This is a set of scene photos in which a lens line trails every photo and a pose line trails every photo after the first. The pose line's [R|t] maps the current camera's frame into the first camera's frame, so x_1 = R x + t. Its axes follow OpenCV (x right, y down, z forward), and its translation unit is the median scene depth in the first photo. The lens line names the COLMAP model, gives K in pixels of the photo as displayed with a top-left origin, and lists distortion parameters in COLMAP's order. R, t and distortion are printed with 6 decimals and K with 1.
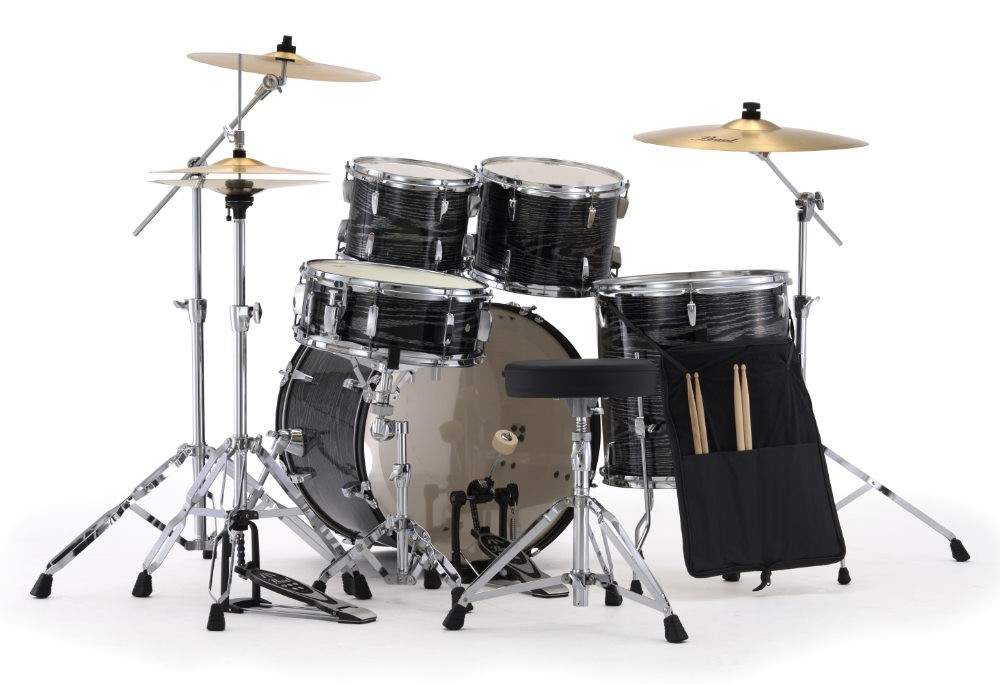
lens RADIAL K [[2365.6, 0, 500.0], [0, 2365.6, 342.0], [0, 0, 1]] dist [-0.029395, -0.022958]
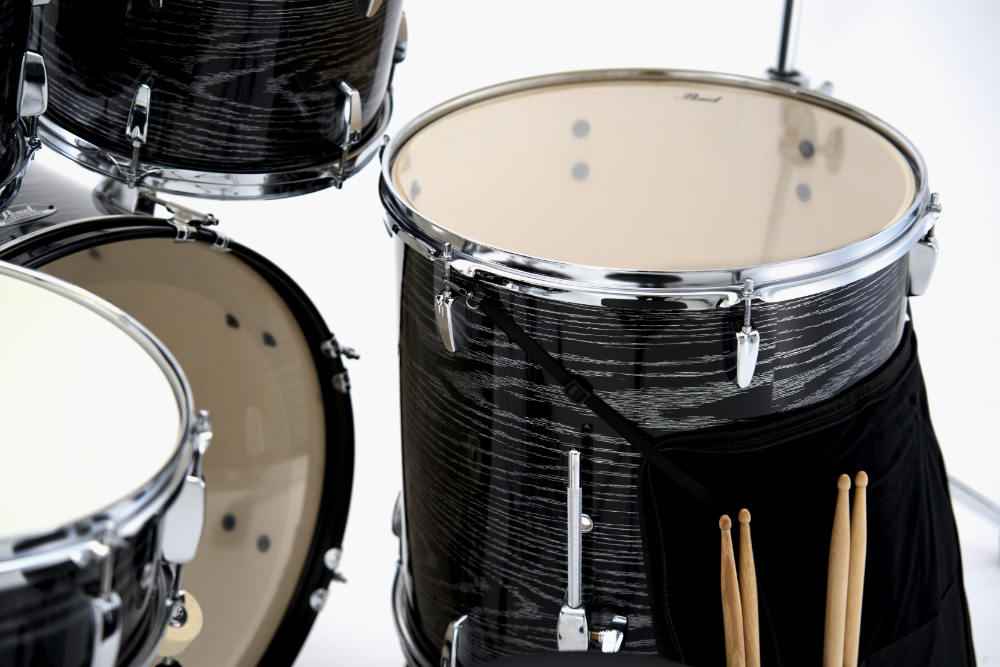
lens RADIAL K [[2170.8, 0, 500.0], [0, 2170.8, 333.5], [0, 0, 1]] dist [0.023941, -0.368596]
pose [[0.949072, -0.085651, 0.303195, -0.049121], [-0.030398, 0.932954, 0.358709, -0.126739], [-0.313591, -0.349657, 0.882837, 0.715199]]
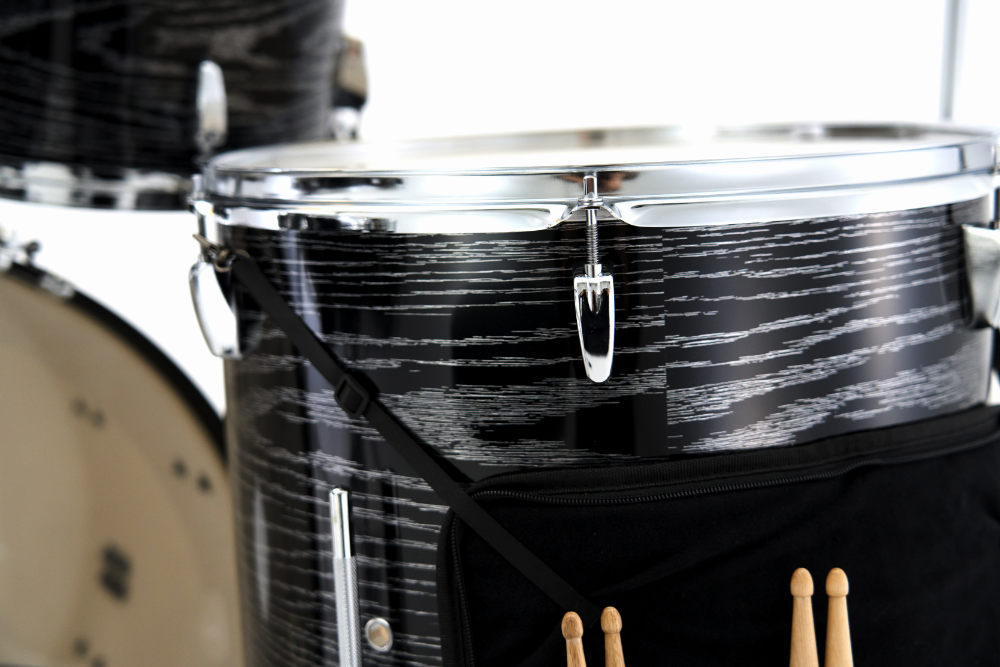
lens RADIAL K [[1807.7, 0, 500.0], [0, 1807.7, 333.5], [0, 0, 1]] dist [-0.007912, -0.009408]
pose [[0.999774, 0.012442, 0.017262, 0.068687], [-0.013834, 0.996452, 0.083014, -0.023795], [-0.016168, -0.083234, 0.996399, 0.826715]]
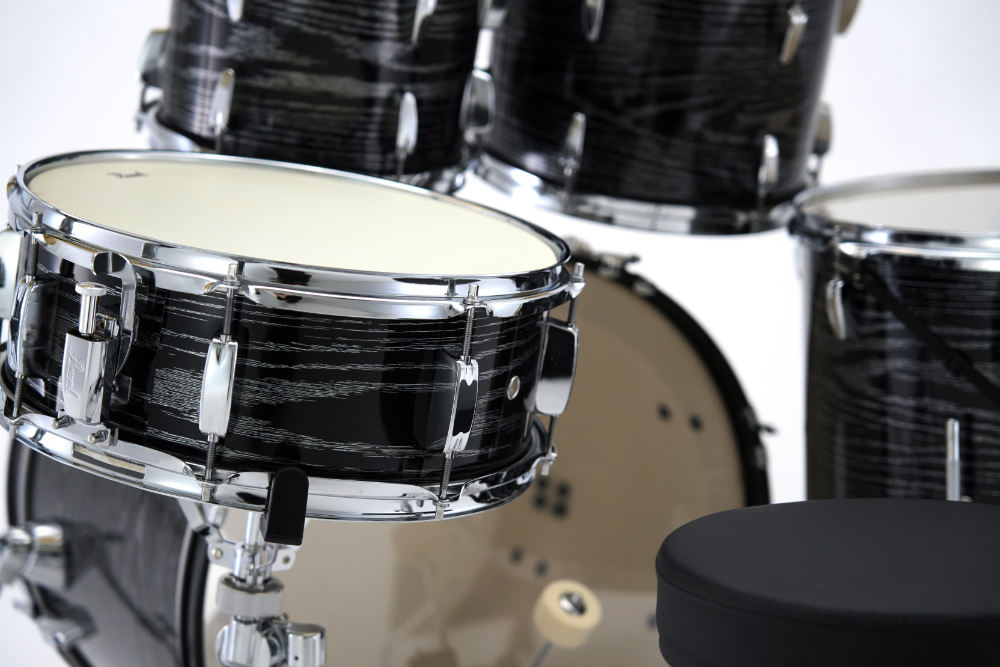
lens RADIAL K [[2170.8, 0, 500.0], [0, 2170.8, 333.5], [0, 0, 1]] dist [0.023941, -0.368596]
pose [[0.998165, 0.012532, 0.059242, -0.031667], [-0.019042, 0.993679, 0.110635, -0.044349], [-0.057481, -0.111560, 0.992094, 0.665687]]
